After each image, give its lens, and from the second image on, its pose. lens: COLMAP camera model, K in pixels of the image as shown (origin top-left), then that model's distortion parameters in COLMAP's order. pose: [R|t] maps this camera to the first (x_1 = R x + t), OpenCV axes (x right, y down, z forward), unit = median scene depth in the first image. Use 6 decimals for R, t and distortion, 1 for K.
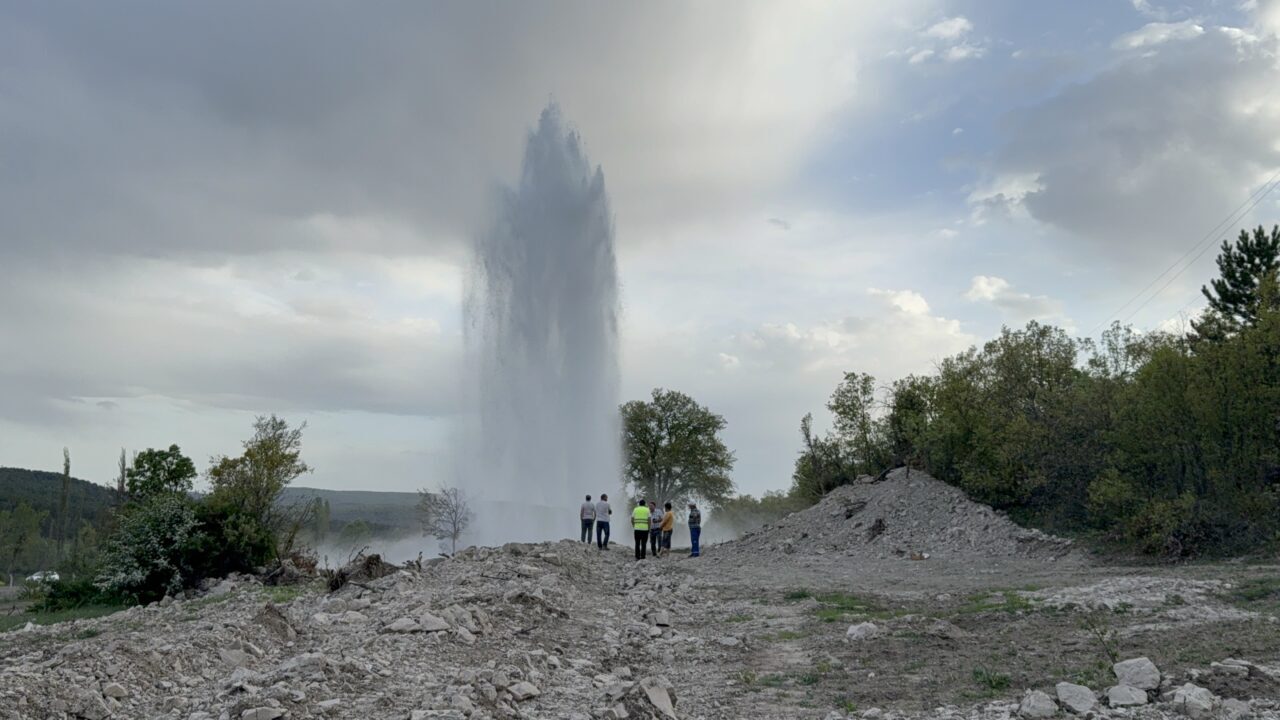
lens RADIAL K [[1110.9, 0, 643.7], [0, 1110.9, 351.5], [0, 0, 1]] dist [0.088993, -0.159437]
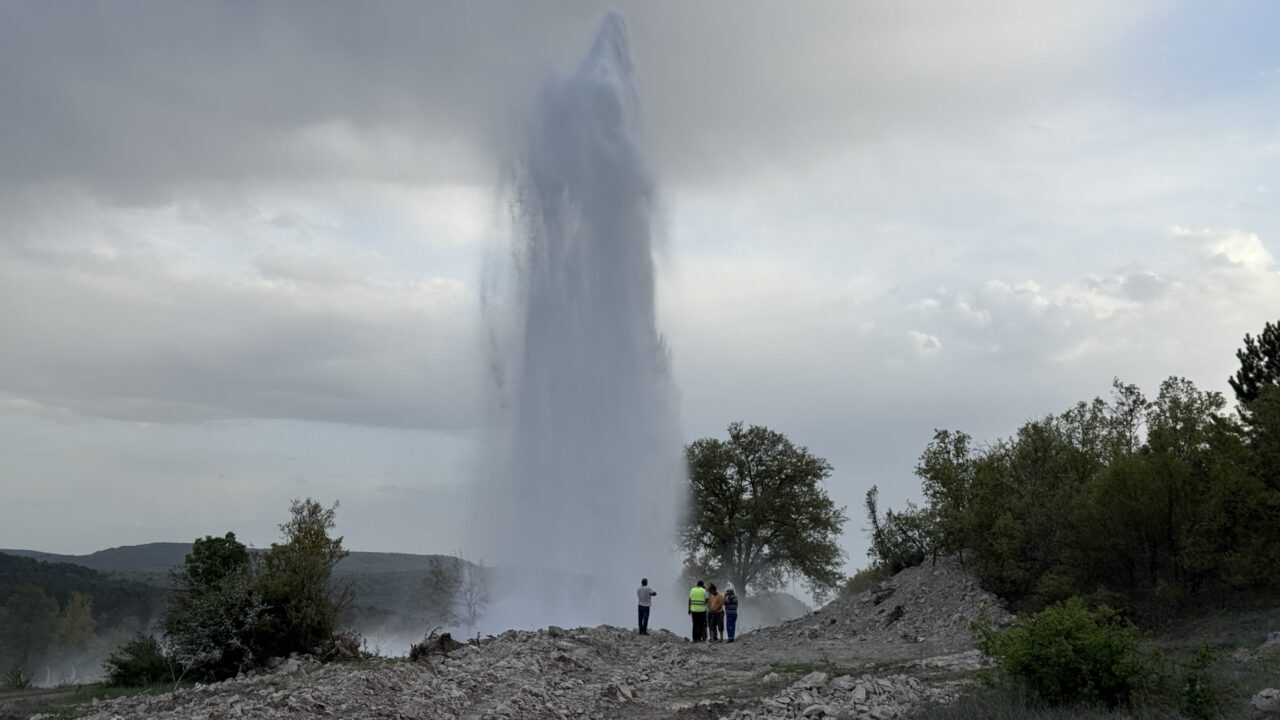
lens RADIAL K [[1794.9, 0, 632.4], [0, 1794.9, 363.2], [0, 0, 1]] dist [0.086674, 0.000000]
pose [[0.998051, -0.004171, -0.062258, 0.062633], [0.005420, 0.999787, 0.019905, -0.102963], [0.062162, -0.020204, 0.997862, -0.636820]]
